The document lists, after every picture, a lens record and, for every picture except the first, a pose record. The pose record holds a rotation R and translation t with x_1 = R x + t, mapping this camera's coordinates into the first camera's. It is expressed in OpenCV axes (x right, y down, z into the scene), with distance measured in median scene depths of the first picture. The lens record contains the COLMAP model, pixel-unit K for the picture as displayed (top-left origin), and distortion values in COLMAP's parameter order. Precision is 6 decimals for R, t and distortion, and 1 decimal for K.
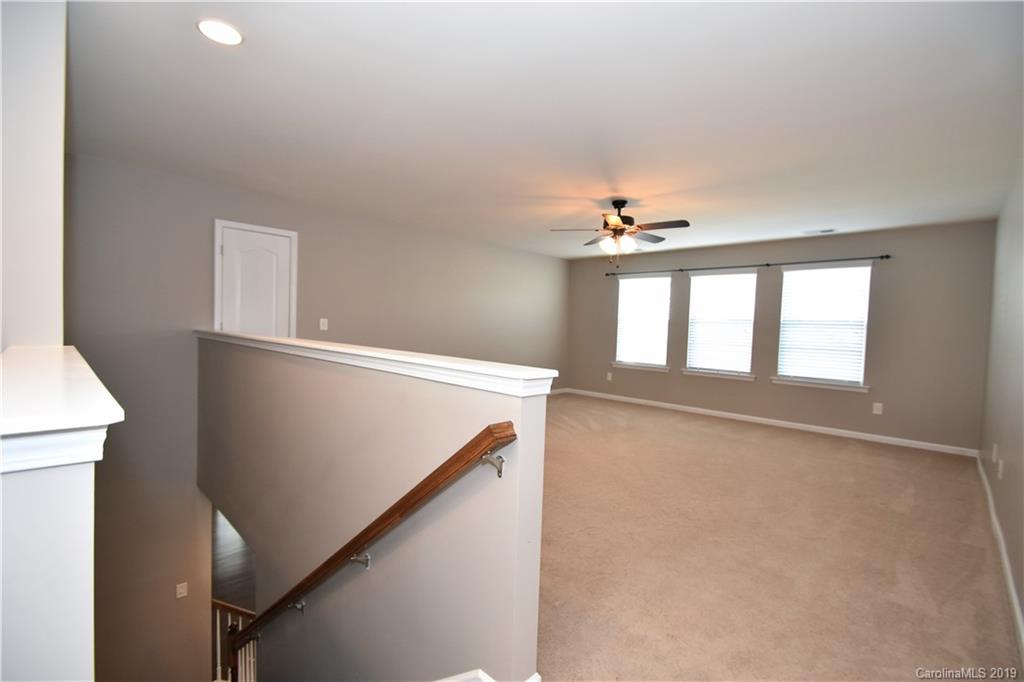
lens RADIAL K [[448.7, 0, 514.5], [0, 448.7, 338.2], [0, 0, 1]] dist [0.011387, -0.014380]
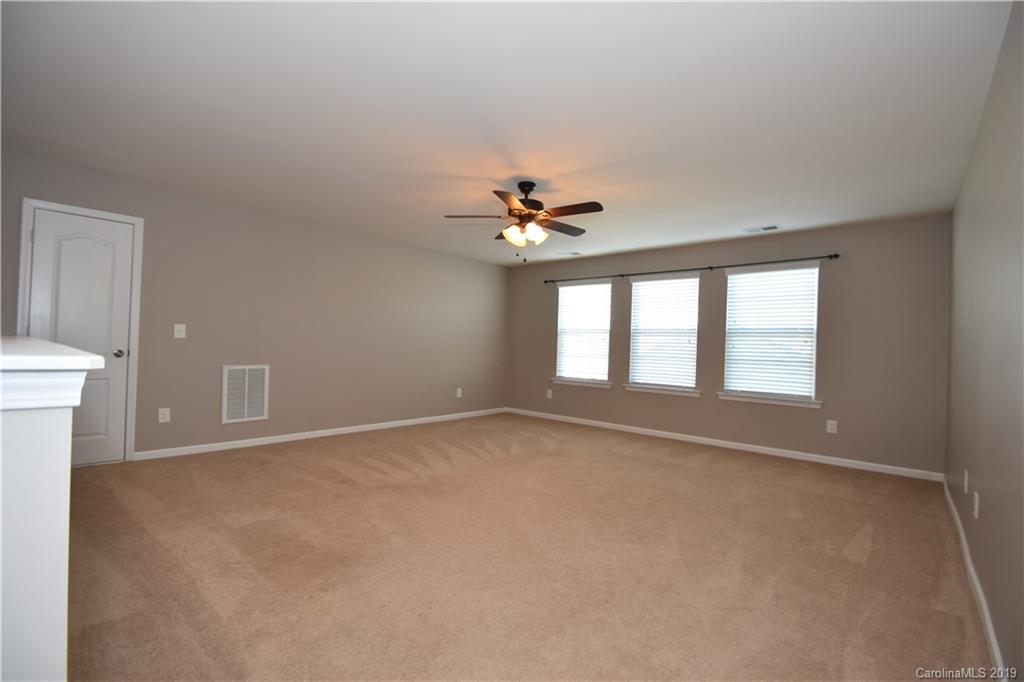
lens RADIAL K [[448.7, 0, 514.0], [0, 448.7, 336.1], [0, 0, 1]] dist [0.011387, -0.014380]
pose [[0.998735, -0.000934, 0.050278, 0.145144], [0.003471, 0.998723, -0.050399, 0.021974], [-0.050166, 0.050509, 0.997463, 0.146389]]
